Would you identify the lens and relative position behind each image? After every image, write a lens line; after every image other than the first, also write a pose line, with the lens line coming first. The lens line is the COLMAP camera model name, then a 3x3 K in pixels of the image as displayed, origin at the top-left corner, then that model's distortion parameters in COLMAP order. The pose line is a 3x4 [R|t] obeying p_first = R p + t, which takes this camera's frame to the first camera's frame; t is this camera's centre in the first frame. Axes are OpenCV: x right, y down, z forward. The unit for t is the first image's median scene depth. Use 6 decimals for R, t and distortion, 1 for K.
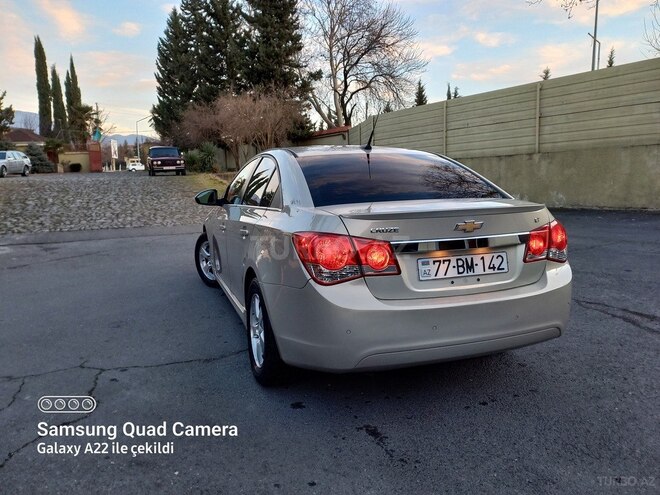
lens RADIAL K [[496.1, 0, 333.2], [0, 496.1, 246.4], [0, 0, 1]] dist [0.070758, -0.057754]
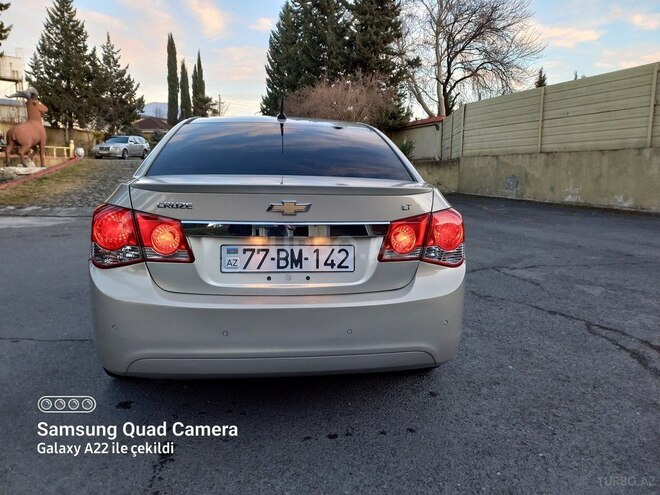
lens RADIAL K [[492.0, 0, 325.3], [0, 492.0, 246.5], [0, 0, 1]] dist [0.067279, -0.047441]
pose [[0.968745, 0.075062, -0.236428, 0.062351], [-0.071668, 0.997165, 0.022928, -0.000258], [0.237479, -0.005267, 0.971378, 0.033194]]
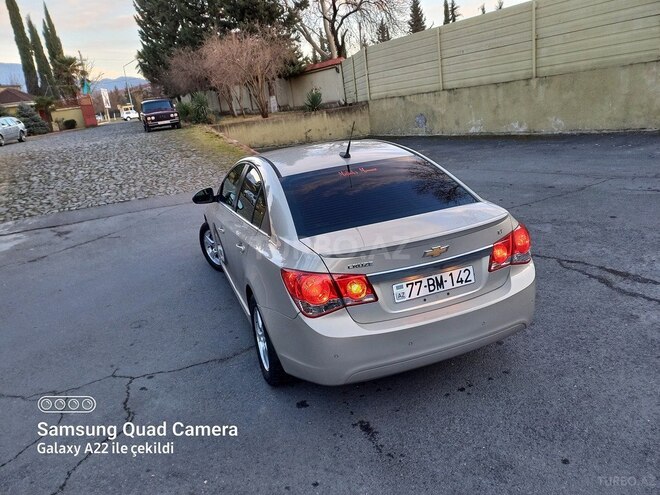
lens RADIAL K [[494.5, 0, 334.8], [0, 494.5, 252.5], [0, 0, 1]] dist [0.062389, -0.039828]
pose [[0.995651, -0.090099, -0.023698, 0.008843], [0.092714, 0.983210, 0.157168, -0.028504], [0.009139, -0.158681, 0.987288, -0.012352]]
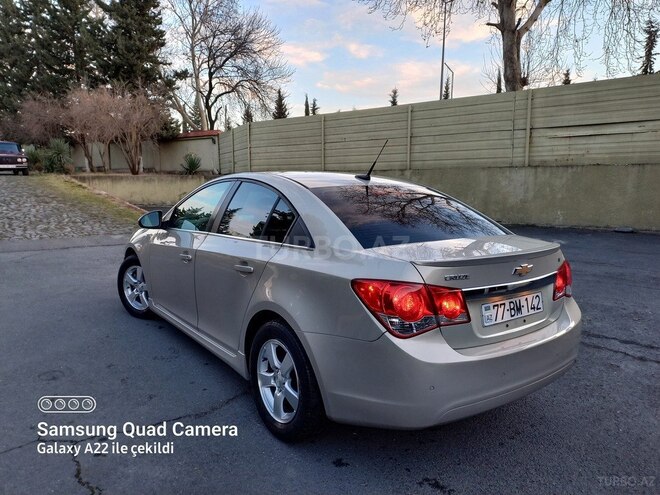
lens RADIAL K [[492.0, 0, 325.3], [0, 492.0, 246.5], [0, 0, 1]] dist [0.067279, -0.047441]
pose [[0.959123, -0.006768, 0.282909, -0.048852], [0.008323, 0.999956, -0.004292, -0.010685], [-0.282868, 0.006471, 0.959137, 0.017325]]
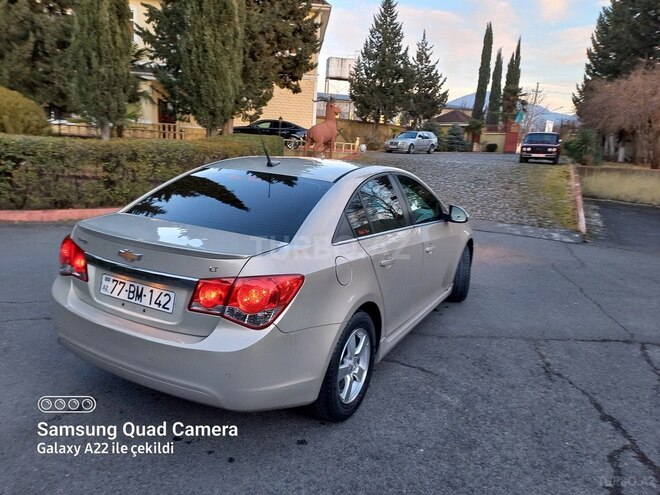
lens RADIAL K [[503.3, 0, 324.1], [0, 503.3, 257.5], [0, 0, 1]] dist [0.036478, -0.003226]
pose [[0.643259, 0.226221, -0.731466, 0.155103], [-0.183042, 0.973089, 0.139979, -0.030474], [0.743447, 0.043847, 0.667356, 0.074553]]
